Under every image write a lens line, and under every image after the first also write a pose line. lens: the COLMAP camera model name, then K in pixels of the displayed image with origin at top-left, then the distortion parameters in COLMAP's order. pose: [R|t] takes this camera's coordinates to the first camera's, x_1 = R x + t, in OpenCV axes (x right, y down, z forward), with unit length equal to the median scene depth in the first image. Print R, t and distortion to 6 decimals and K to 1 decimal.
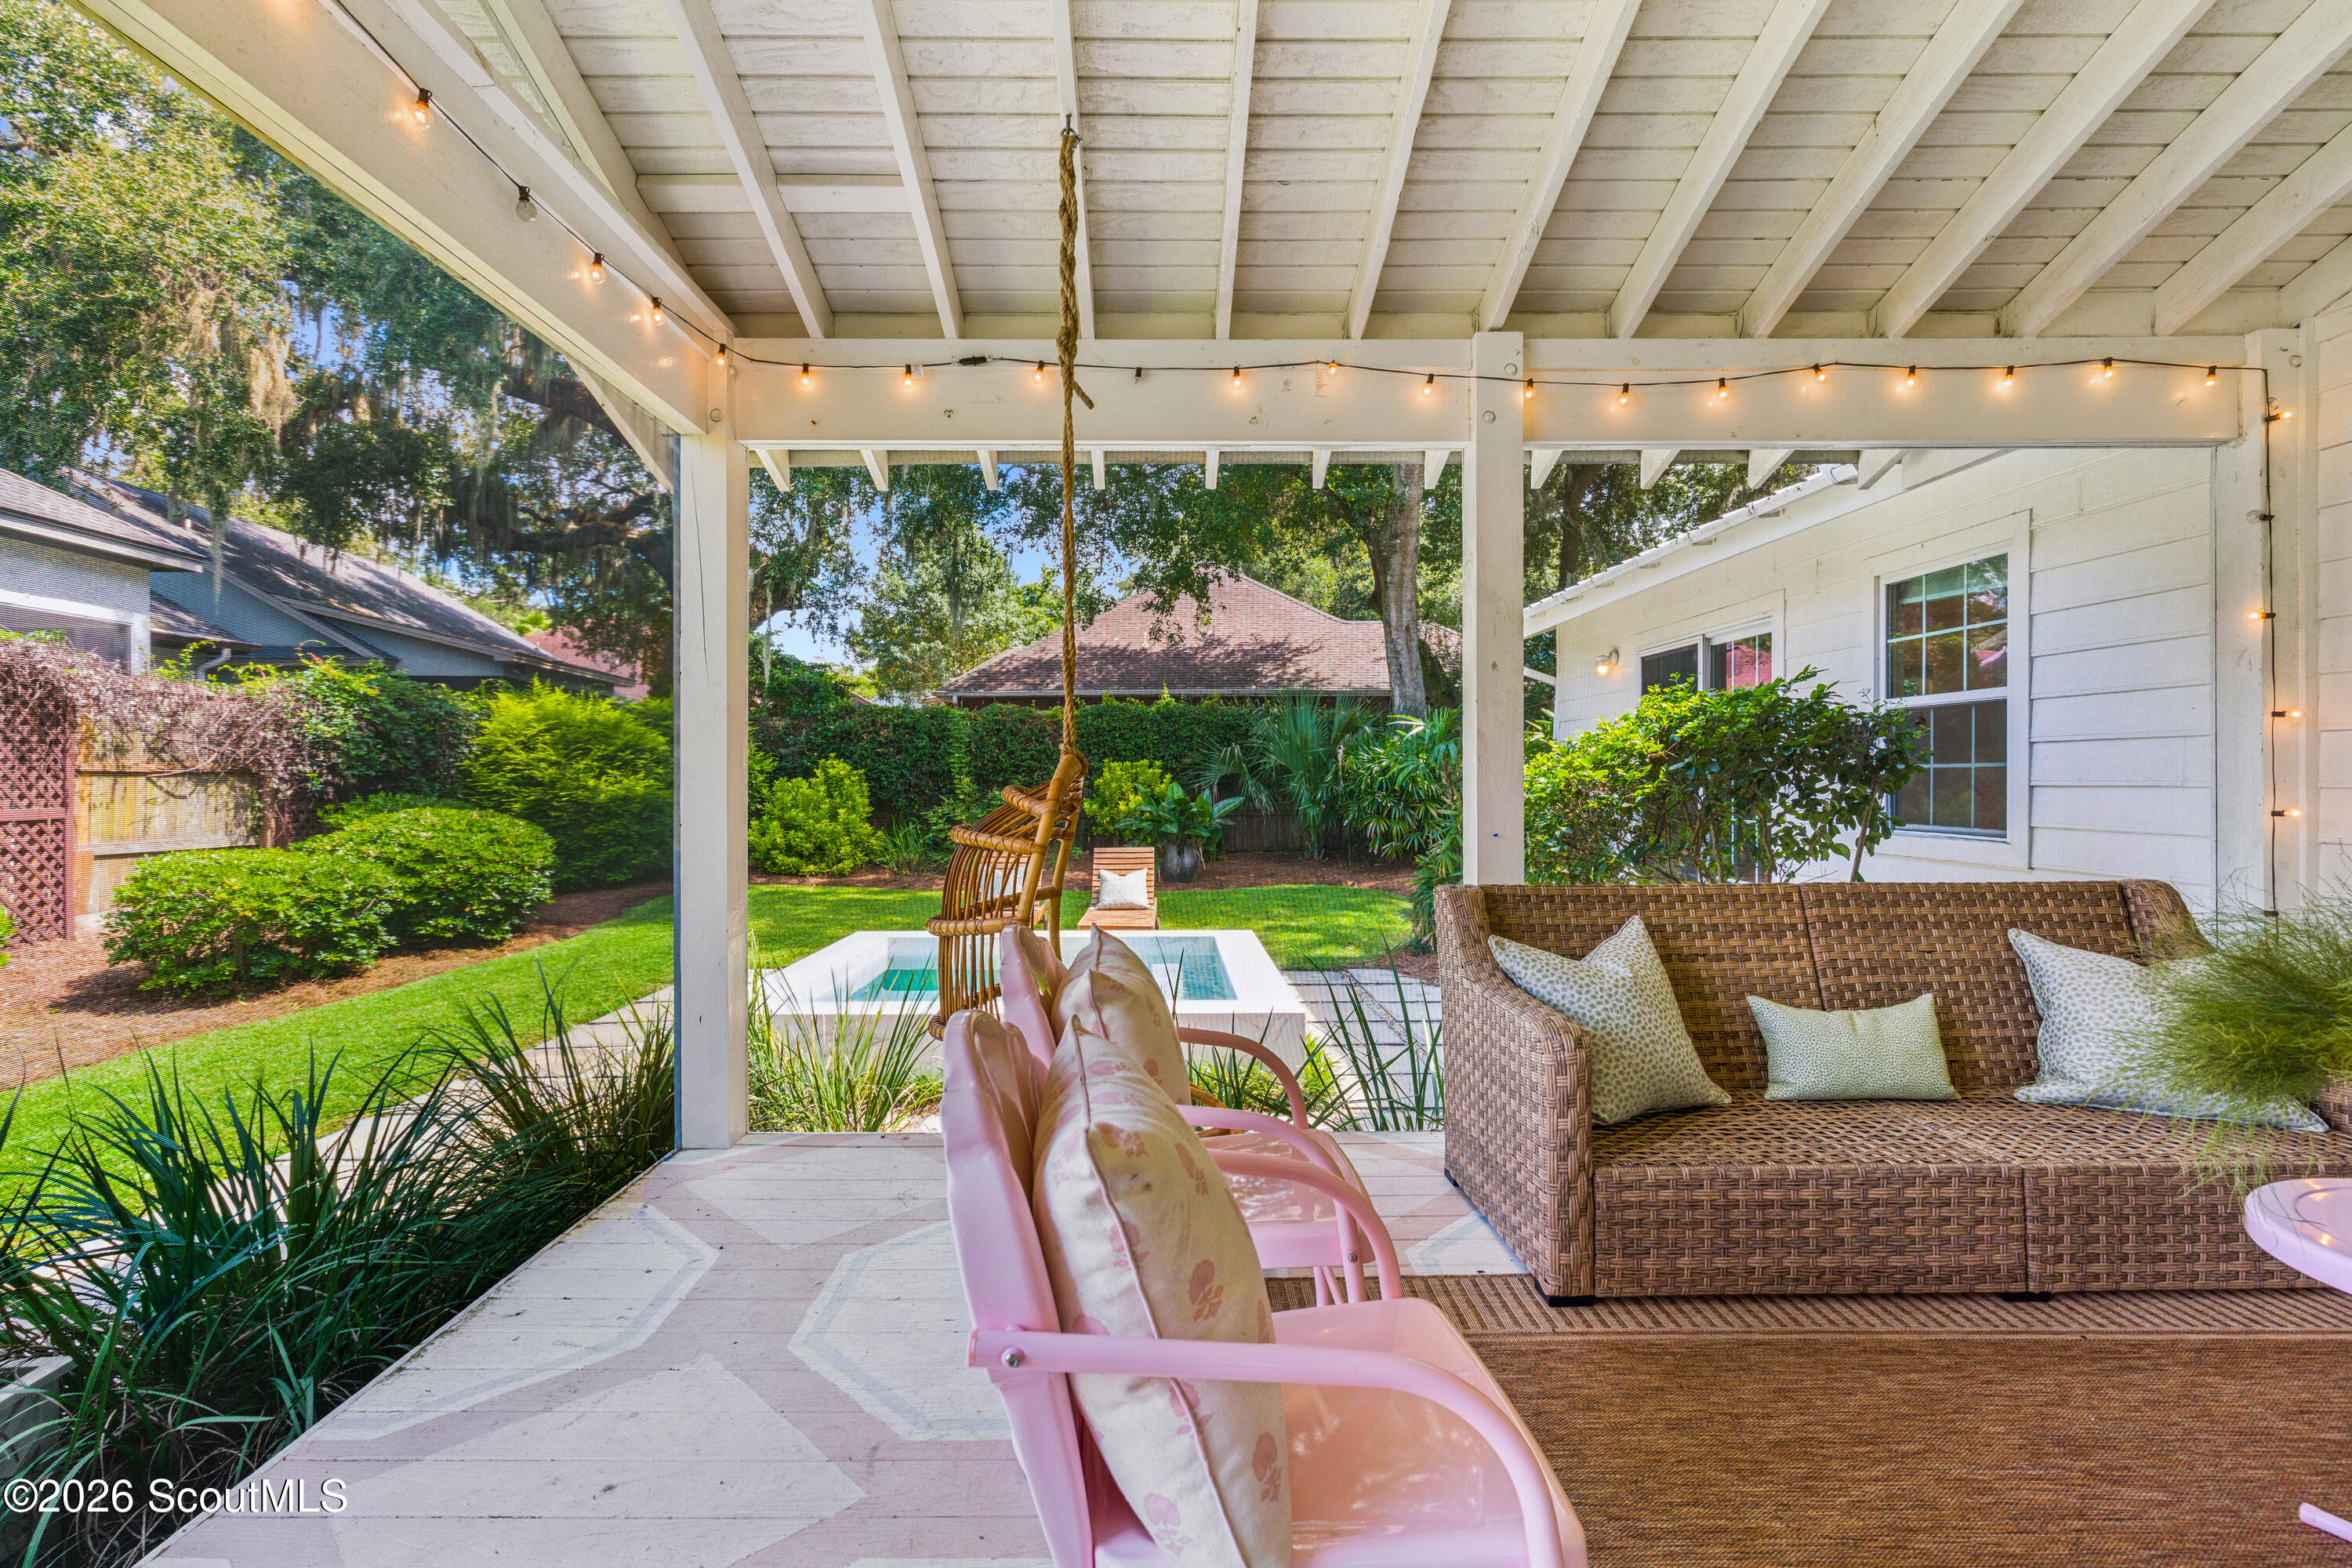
lens RADIAL K [[1126.9, 0, 1158.3], [0, 1126.9, 775.3], [0, 0, 1]] dist [0.003663, 0.001875]
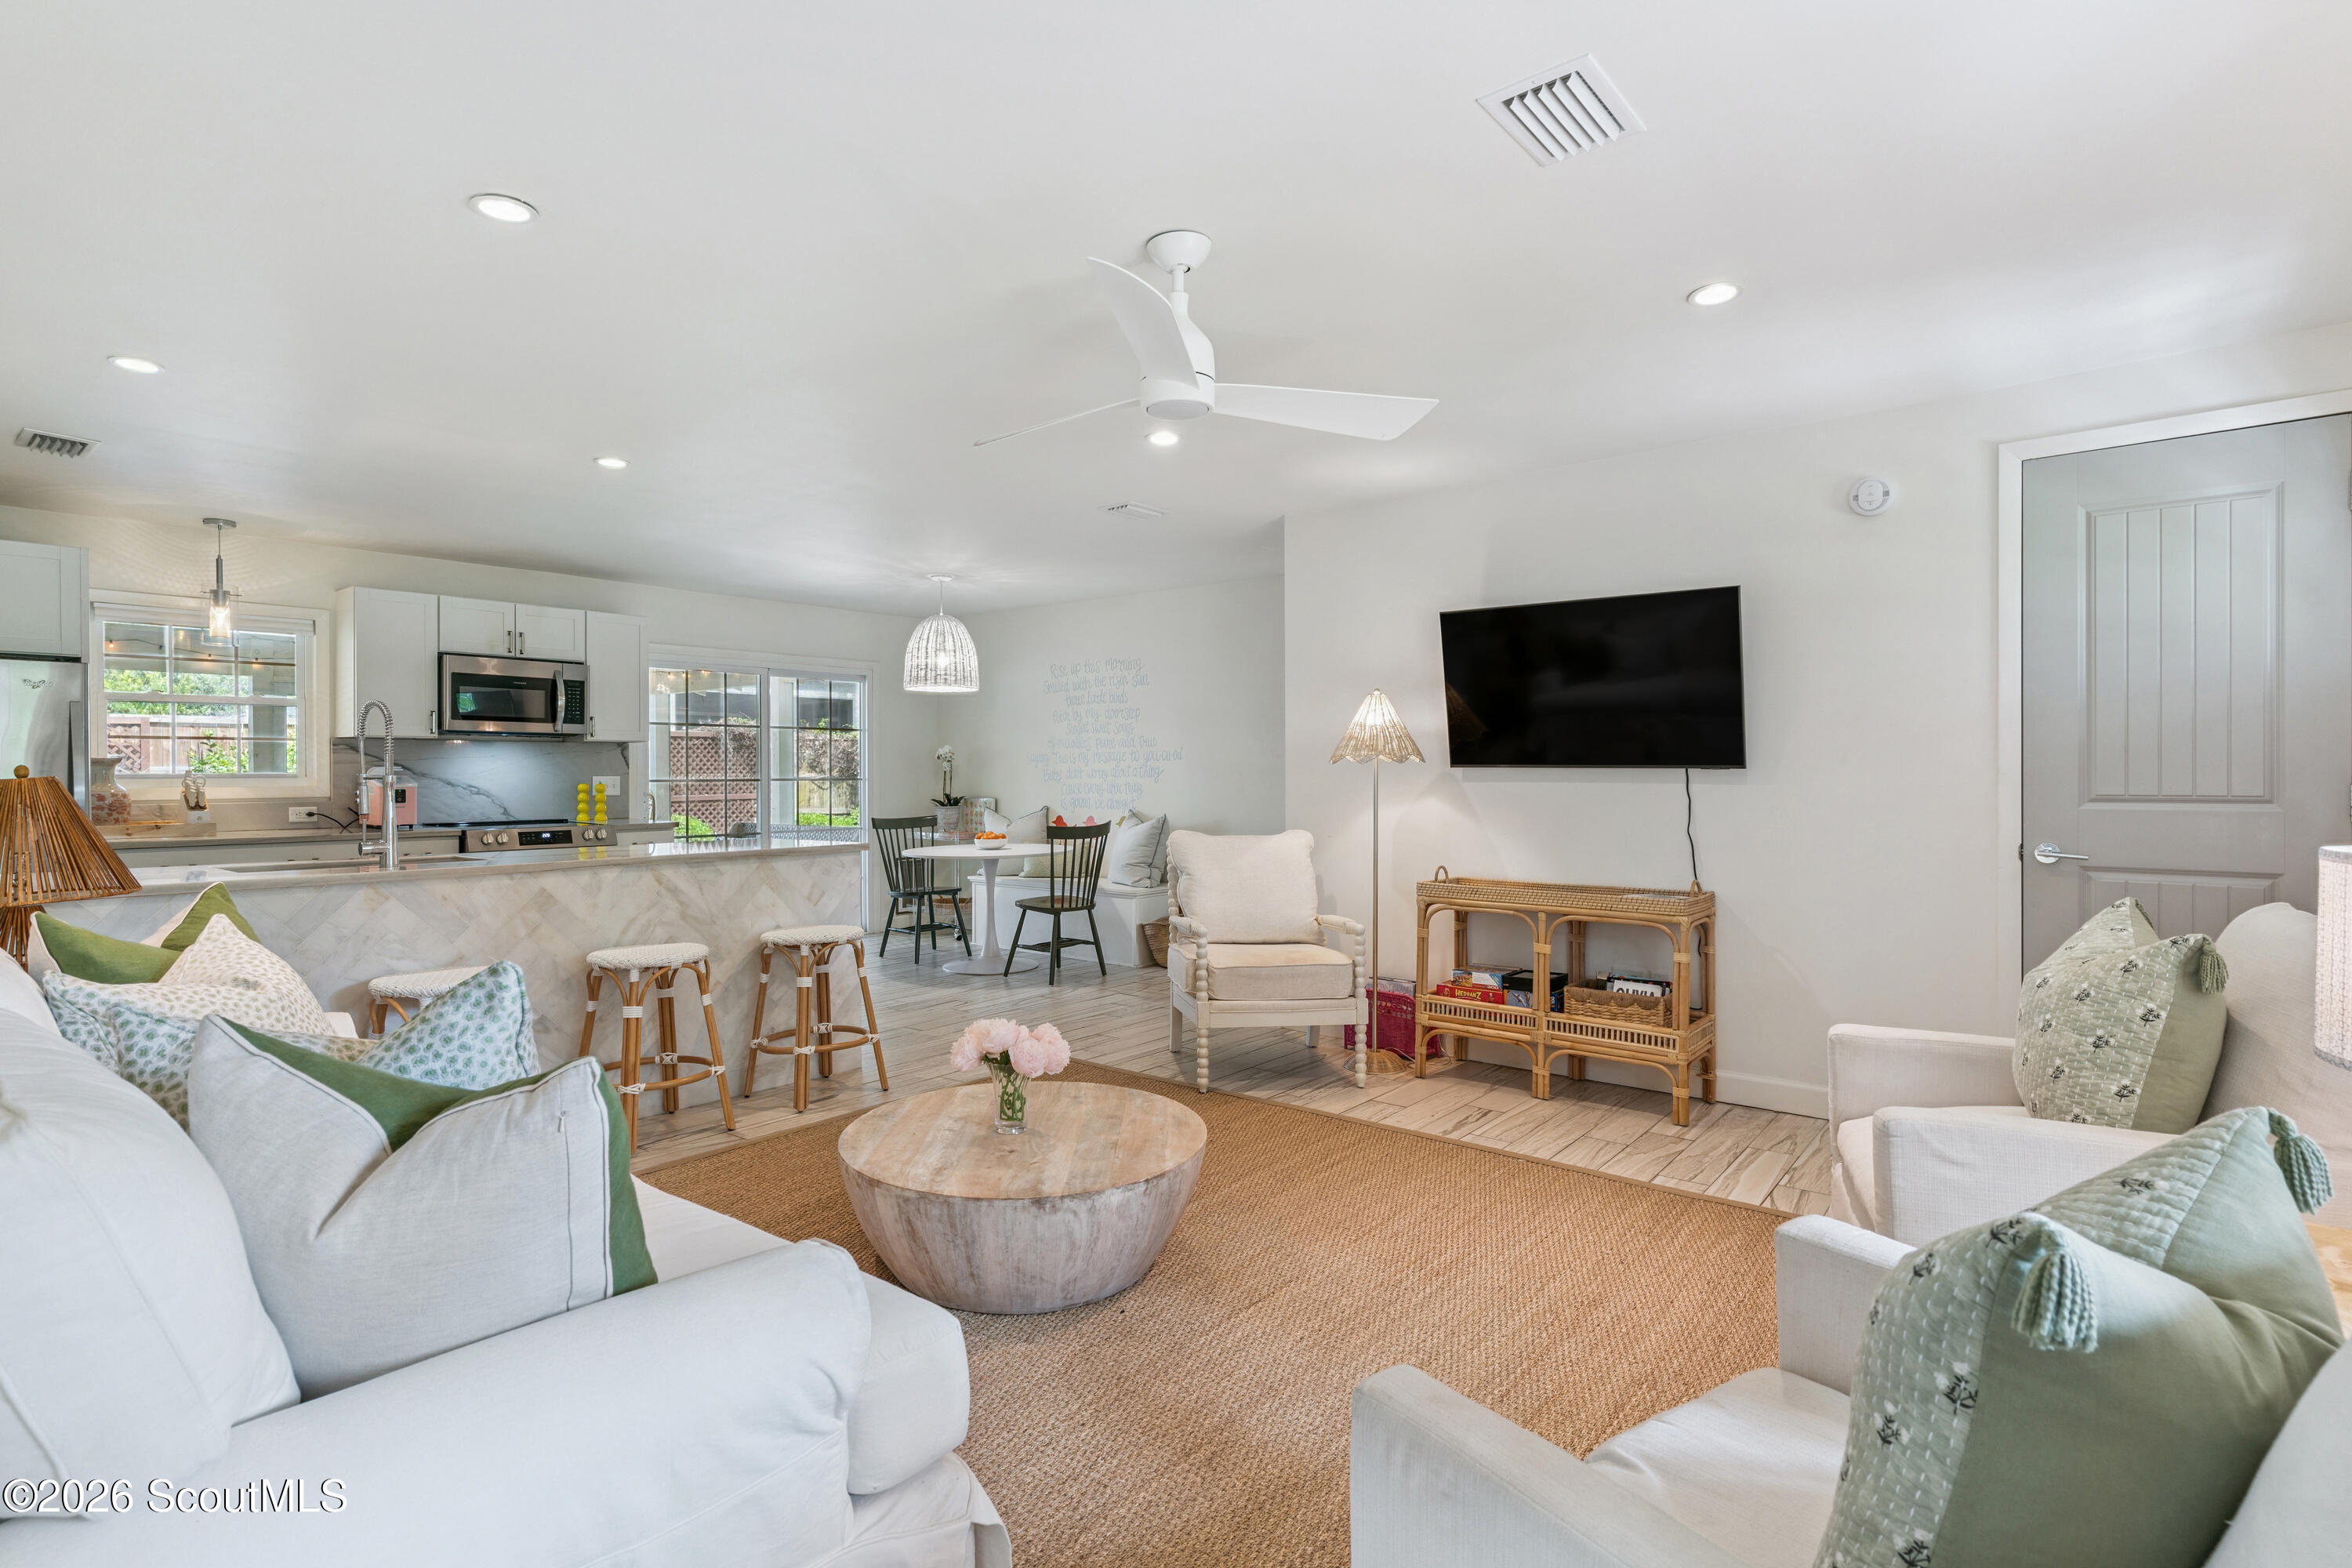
lens RADIAL K [[1169.7, 0, 1166.7], [0, 1169.7, 770.9], [0, 0, 1]] dist [-0.009174, 0.000274]
pose [[0.758131, -0.002563, -0.652097, 2.988362], [0.007085, 0.999966, 0.004307, -0.059253], [0.652064, -0.007885, 0.758123, -0.679531]]
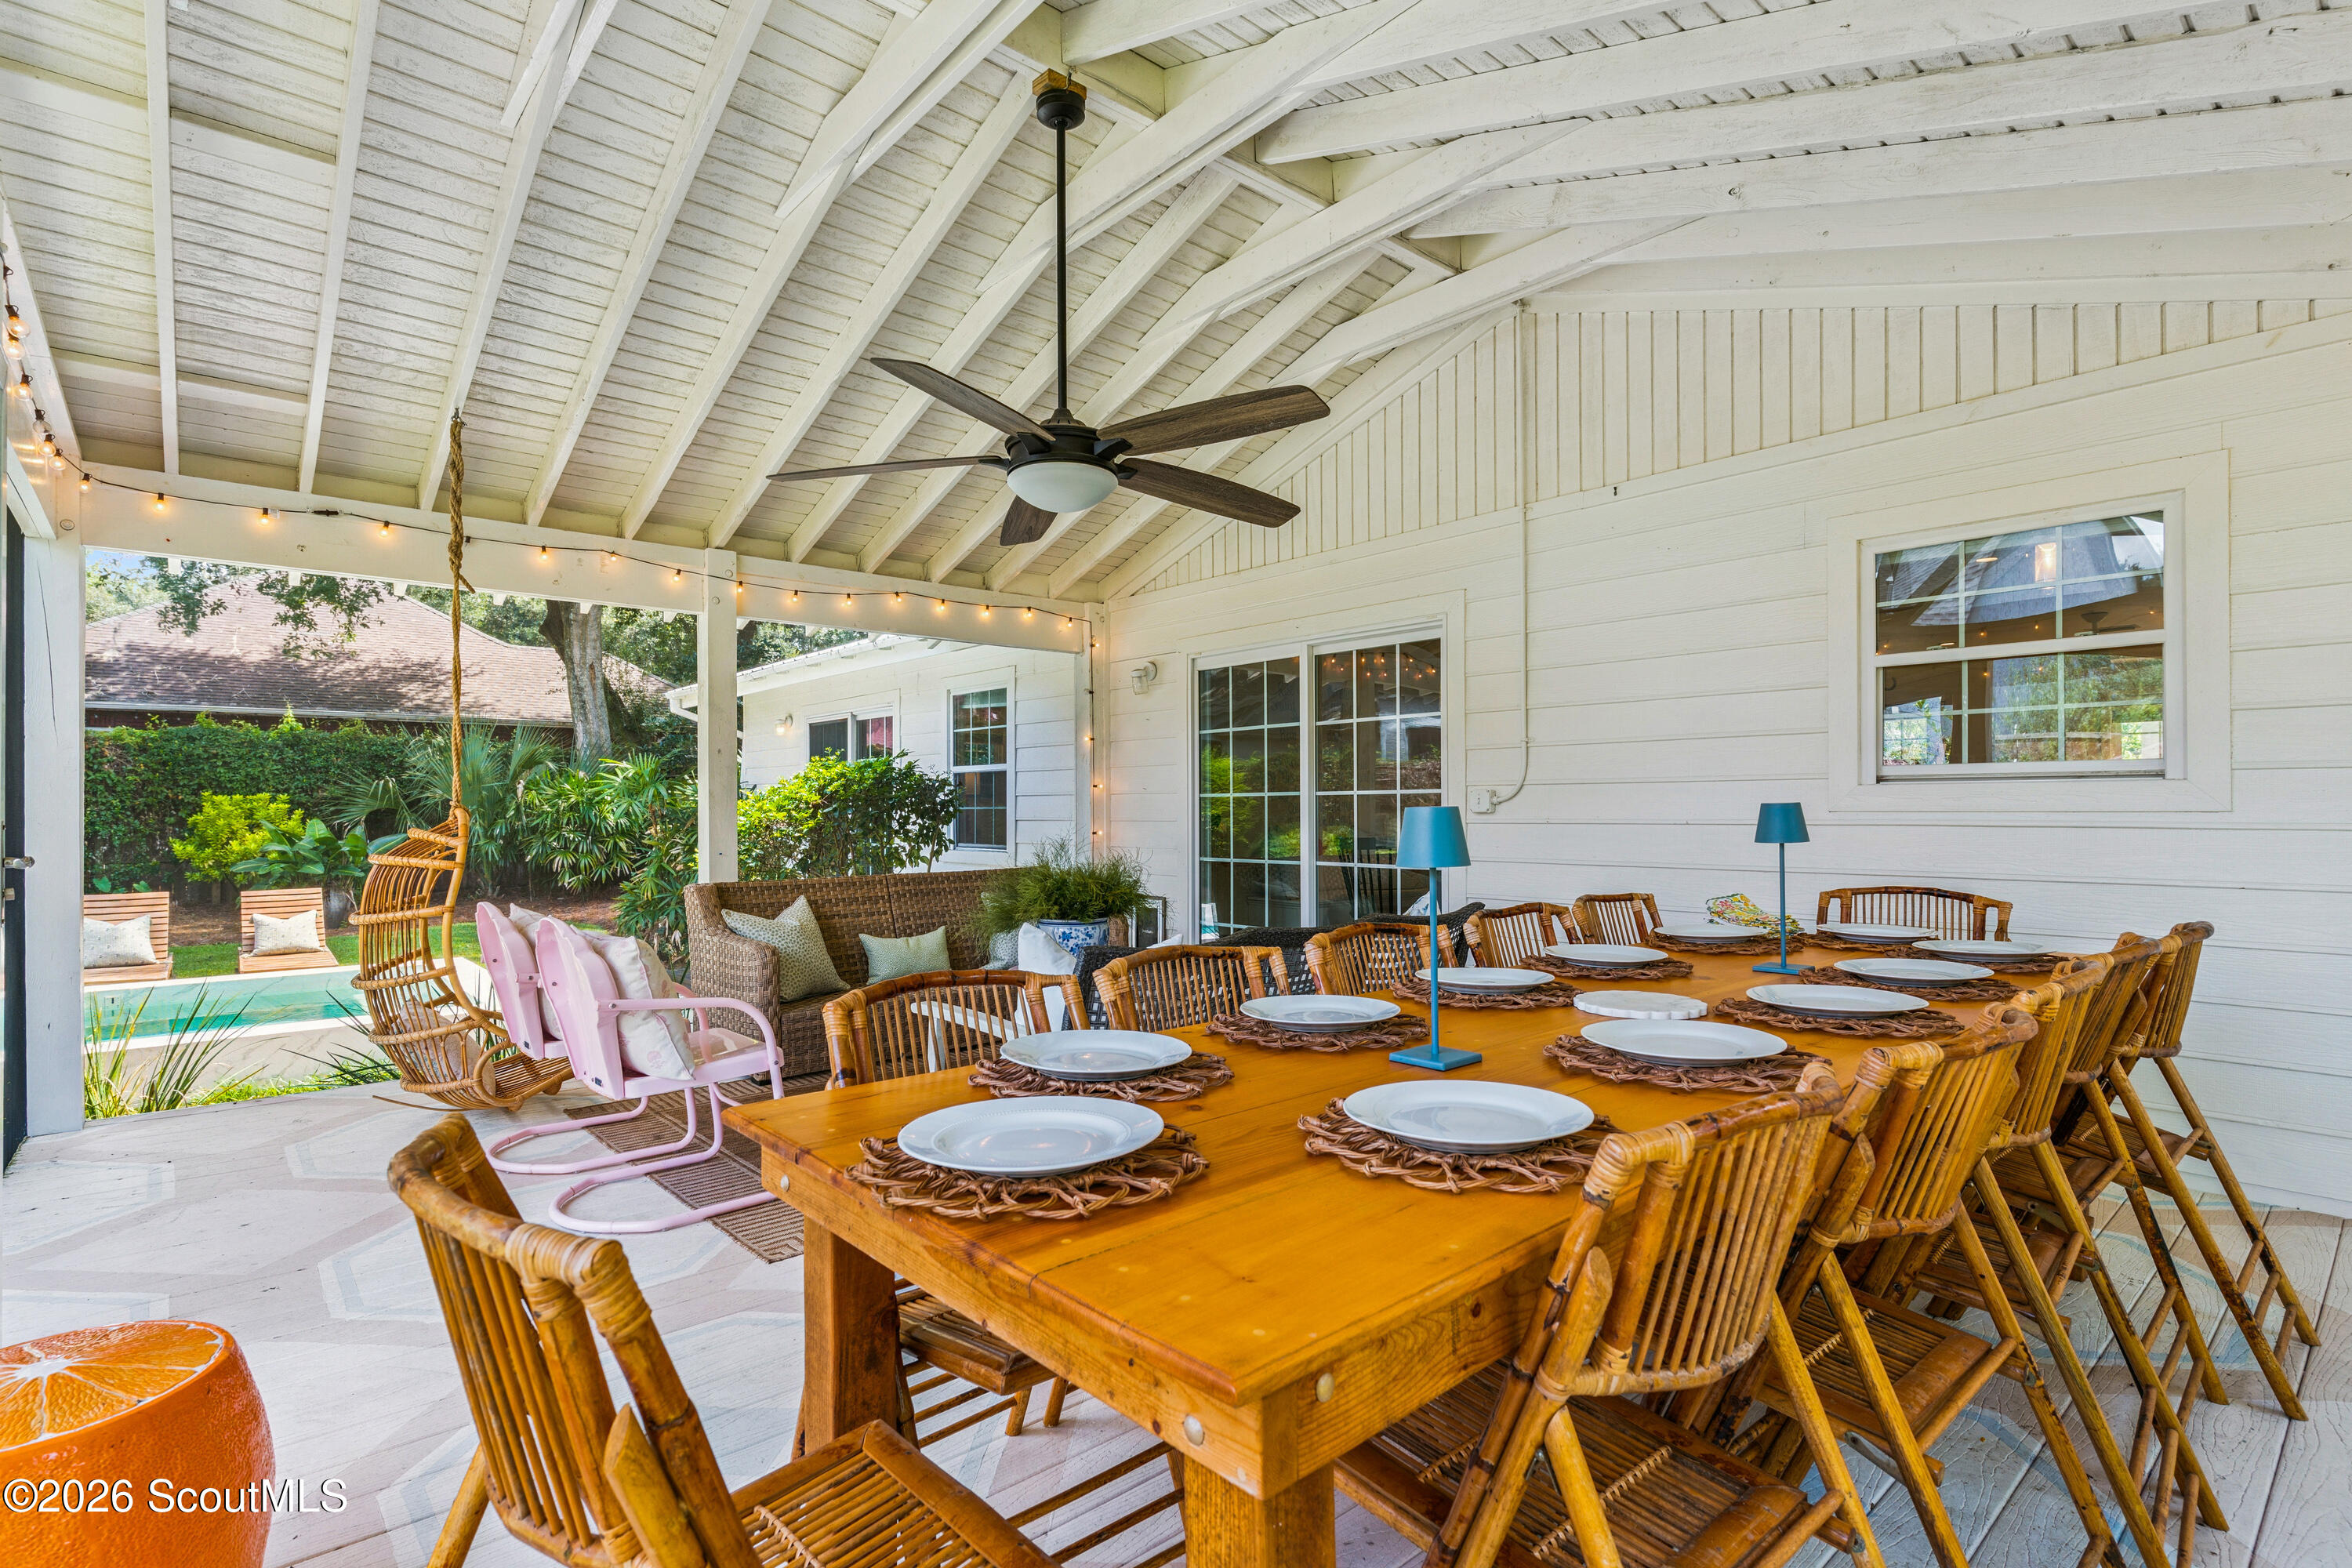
lens RADIAL K [[1126.9, 0, 1155.8], [0, 1126.9, 813.5], [0, 0, 1]] dist [0.003663, 0.001875]
pose [[0.766091, -0.004543, 0.642716, -0.269741], [0.000554, 0.999979, 0.006409, -0.015725], [-0.642732, -0.004554, 0.766078, -0.665823]]
